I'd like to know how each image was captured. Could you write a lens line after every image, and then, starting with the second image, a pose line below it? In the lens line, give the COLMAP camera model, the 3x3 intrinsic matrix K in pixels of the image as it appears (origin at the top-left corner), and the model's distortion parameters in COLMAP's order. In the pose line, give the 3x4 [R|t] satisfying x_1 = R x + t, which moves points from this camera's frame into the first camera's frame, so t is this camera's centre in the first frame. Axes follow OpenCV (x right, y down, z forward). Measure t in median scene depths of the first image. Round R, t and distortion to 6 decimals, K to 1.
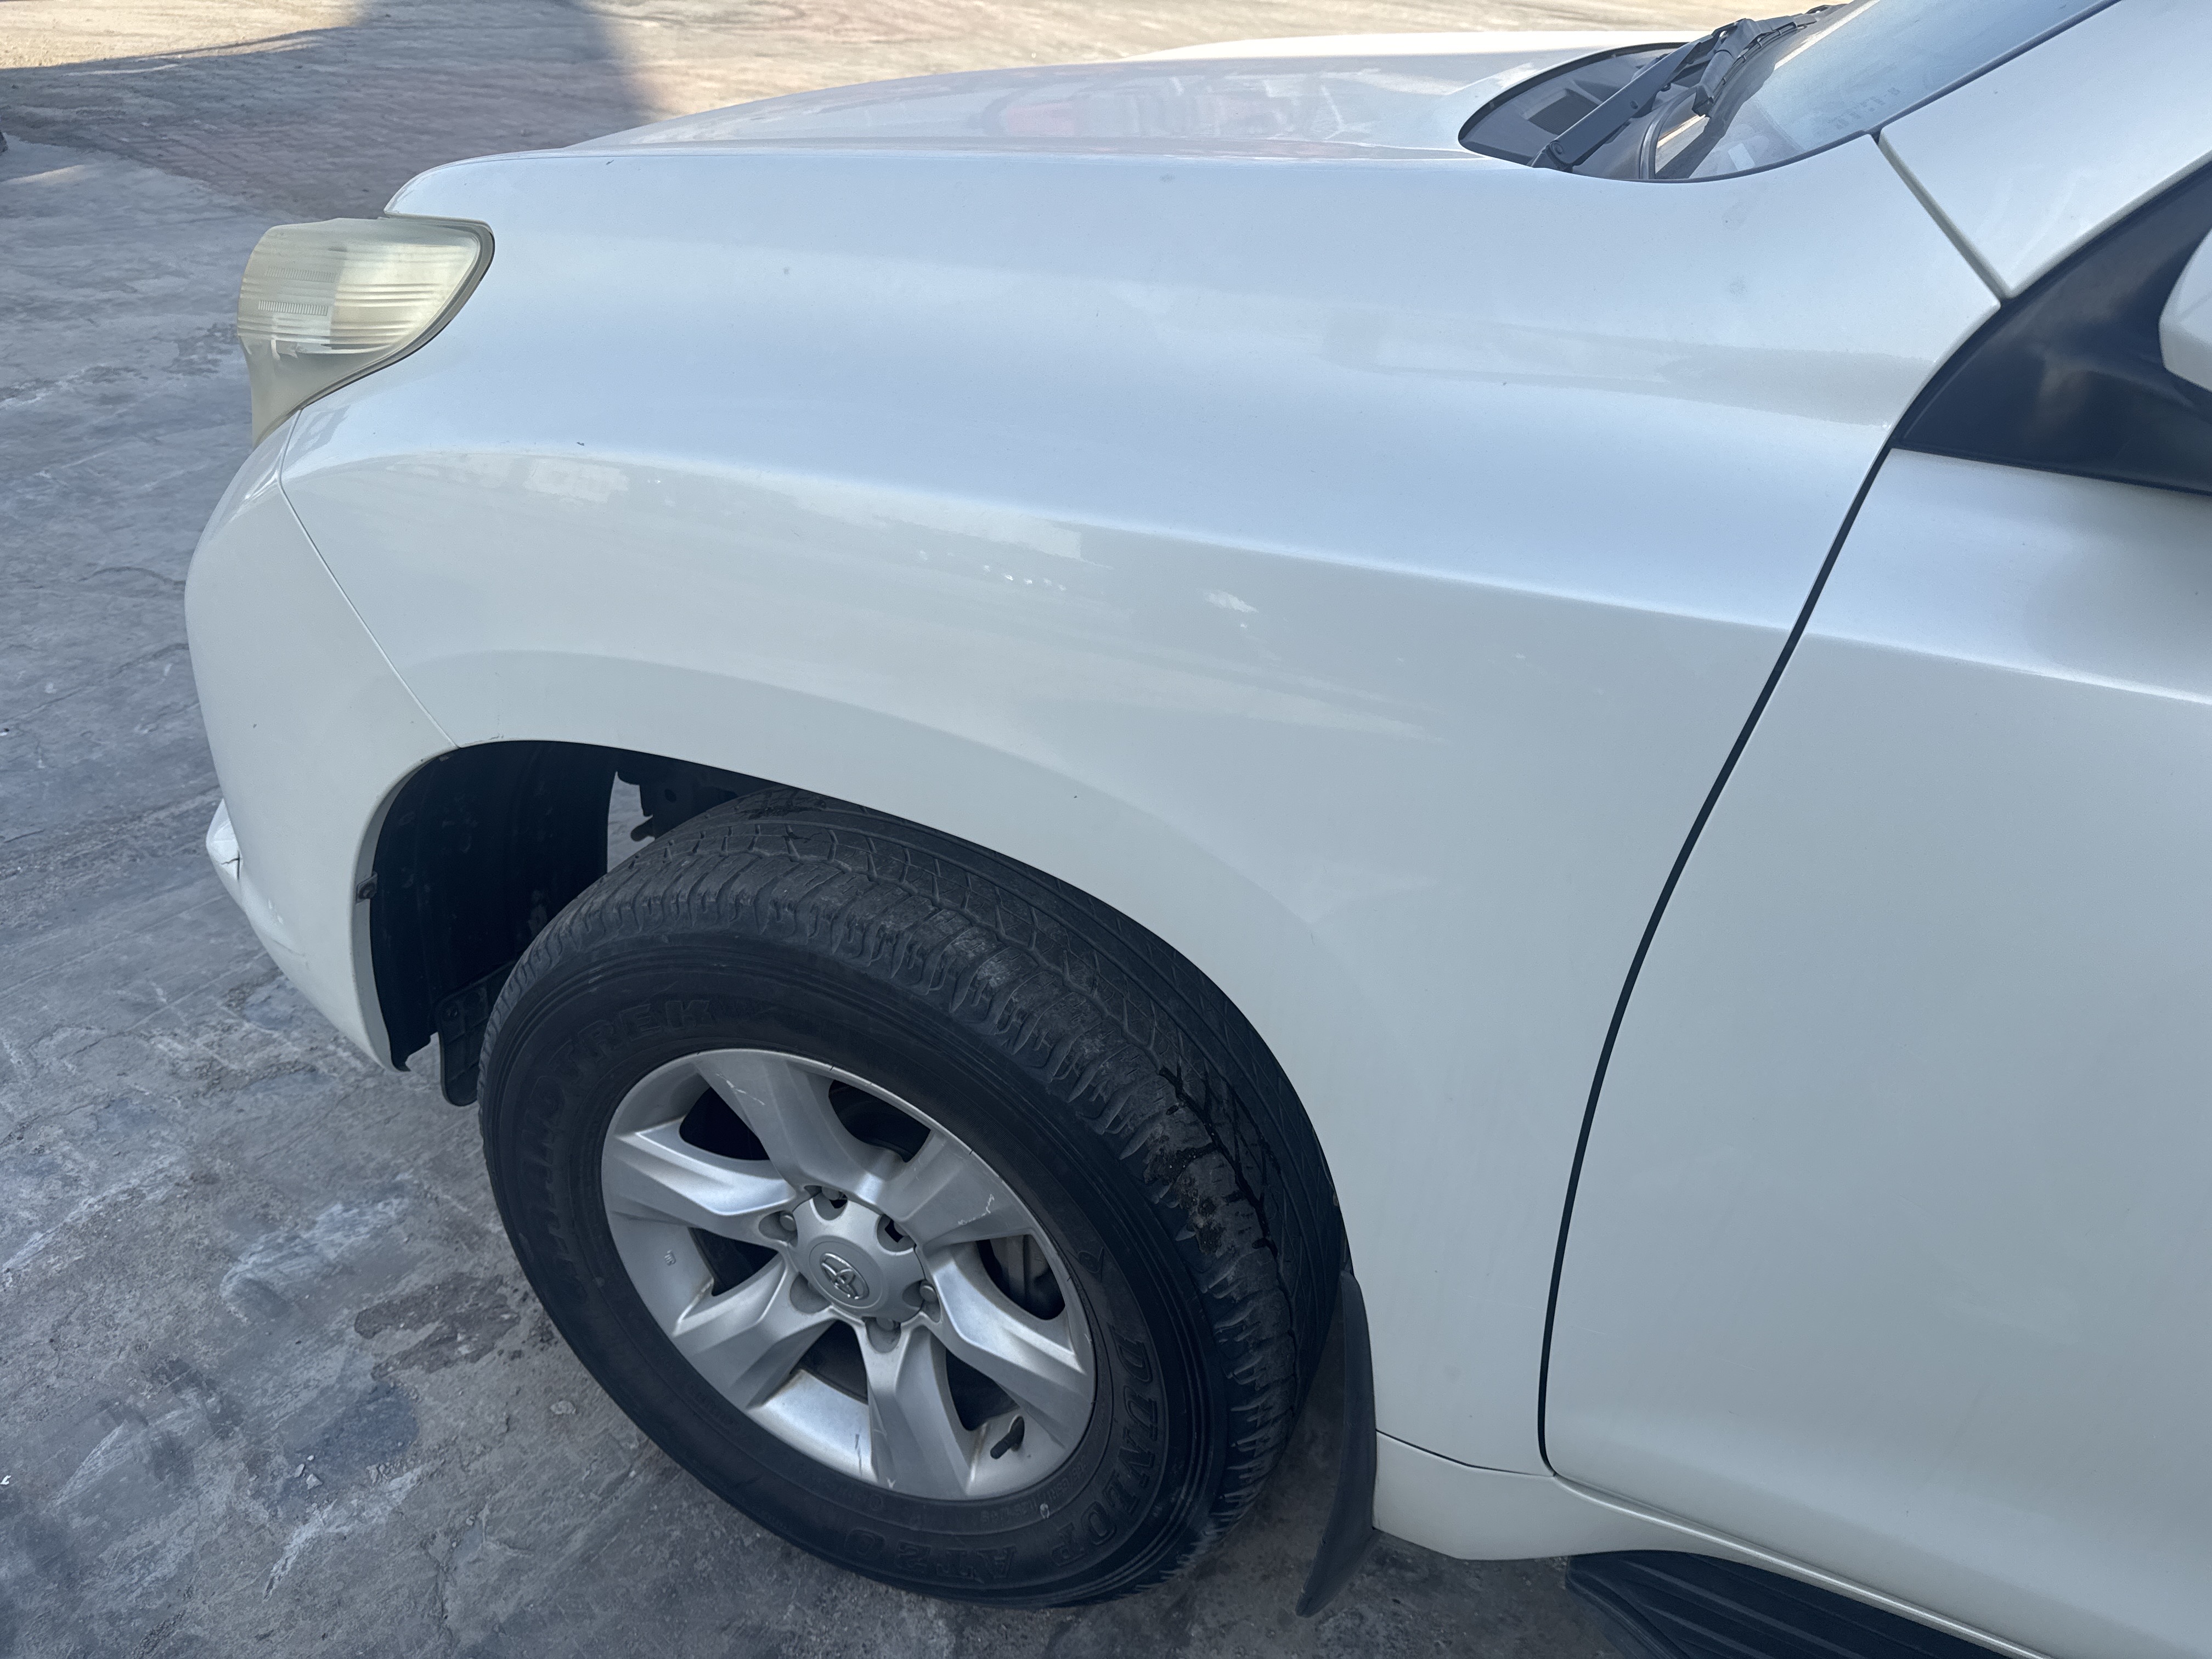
lens RADIAL K [[1564.5, 0, 1117.3], [0, 1564.5, 829.8], [0, 0, 1]] dist [0.012366, -0.018529]
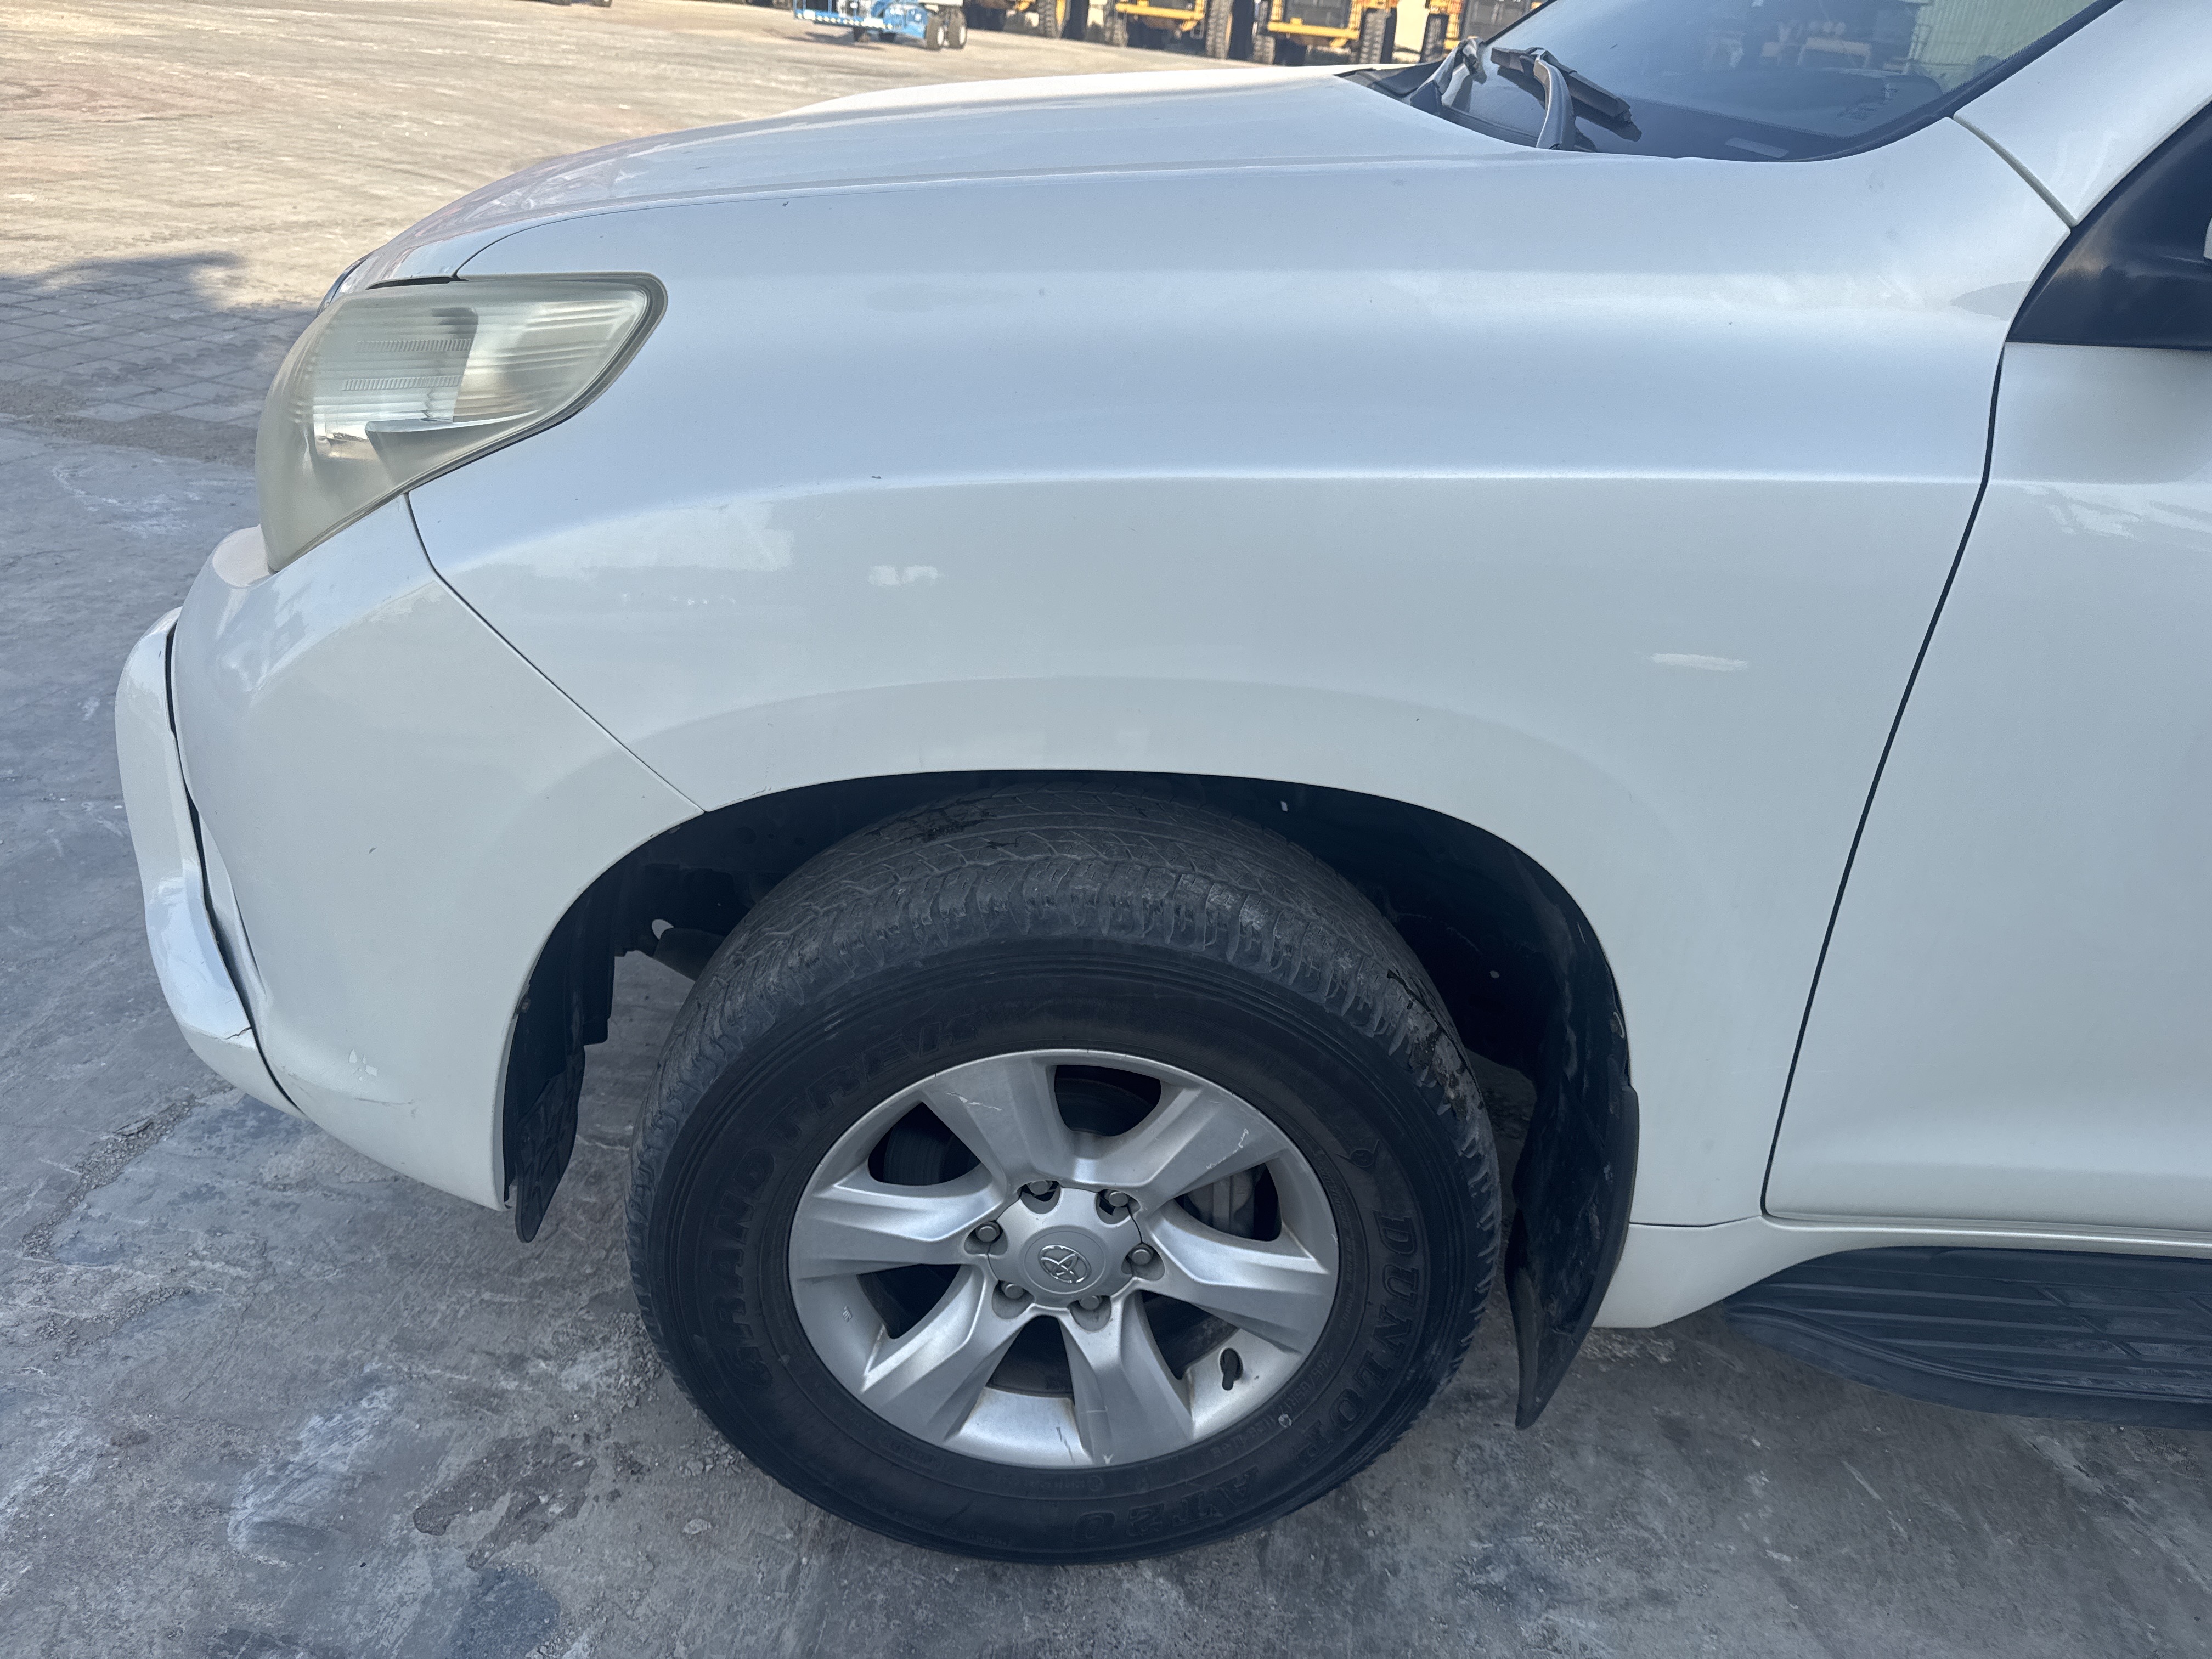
lens RADIAL K [[1564.5, 0, 1085.7], [0, 1564.5, 835.6], [0, 0, 1]] dist [0.012366, -0.018529]
pose [[0.915674, -0.195699, 0.351059, -0.432889], [0.205332, 0.978642, 0.009976, 0.000585], [-0.345513, 0.062949, 0.936300, 0.010205]]
